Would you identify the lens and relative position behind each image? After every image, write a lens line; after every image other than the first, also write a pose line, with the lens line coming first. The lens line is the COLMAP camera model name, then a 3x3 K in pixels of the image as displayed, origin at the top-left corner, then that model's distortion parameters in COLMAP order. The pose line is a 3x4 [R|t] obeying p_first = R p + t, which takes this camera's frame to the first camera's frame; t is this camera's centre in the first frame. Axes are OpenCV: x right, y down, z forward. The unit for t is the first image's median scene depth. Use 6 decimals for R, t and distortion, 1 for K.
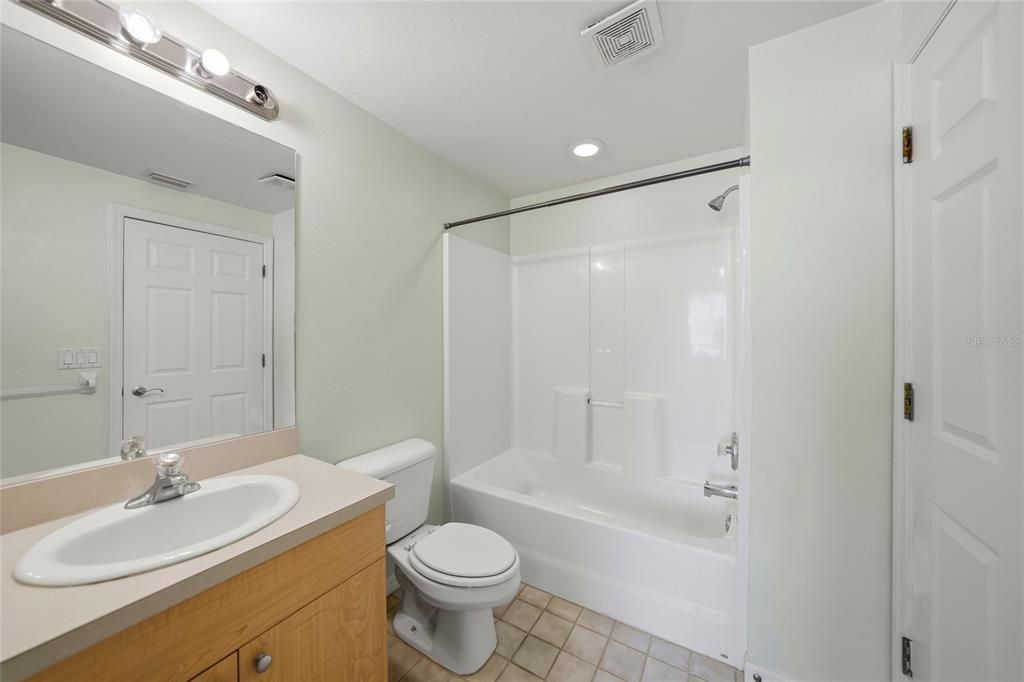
lens RADIAL K [[348.8, 0, 530.2], [0, 348.8, 333.5], [0, 0, 1]] dist [-0.000983, -0.000073]
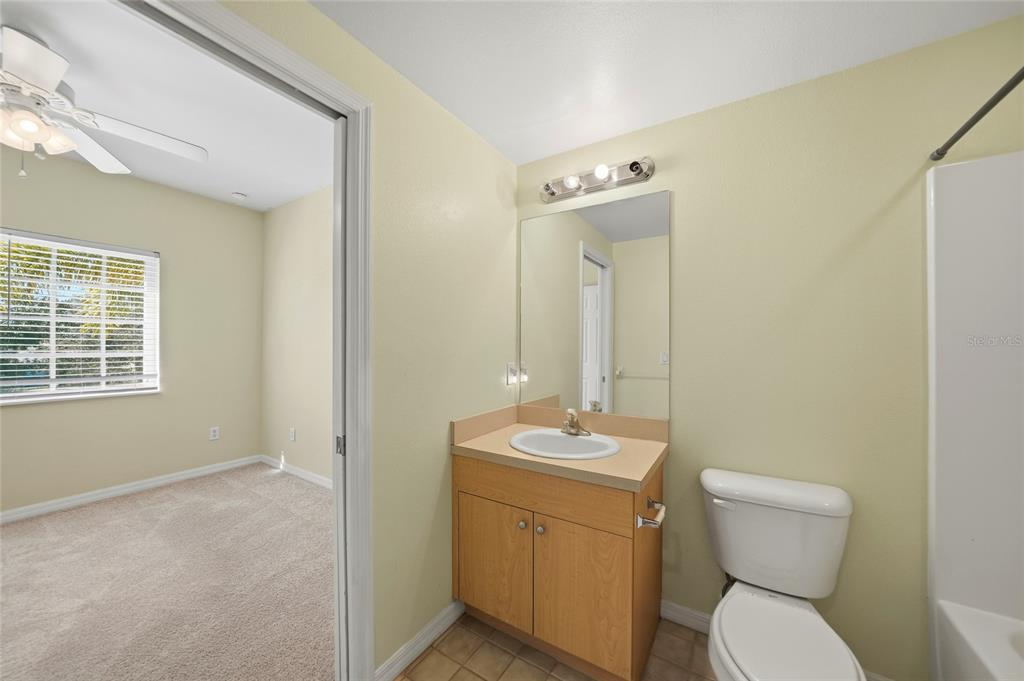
lens RADIAL K [[365.0, 0, 512.0], [0, 365.0, 340.5], [0, 0, 1]] dist [-0.002695, -0.000251]
pose [[-0.027775, -0.015477, -0.999494, 0.829542], [0.008630, 0.999839, -0.015722, 0.012097], [0.999577, -0.009062, -0.027637, 0.693149]]
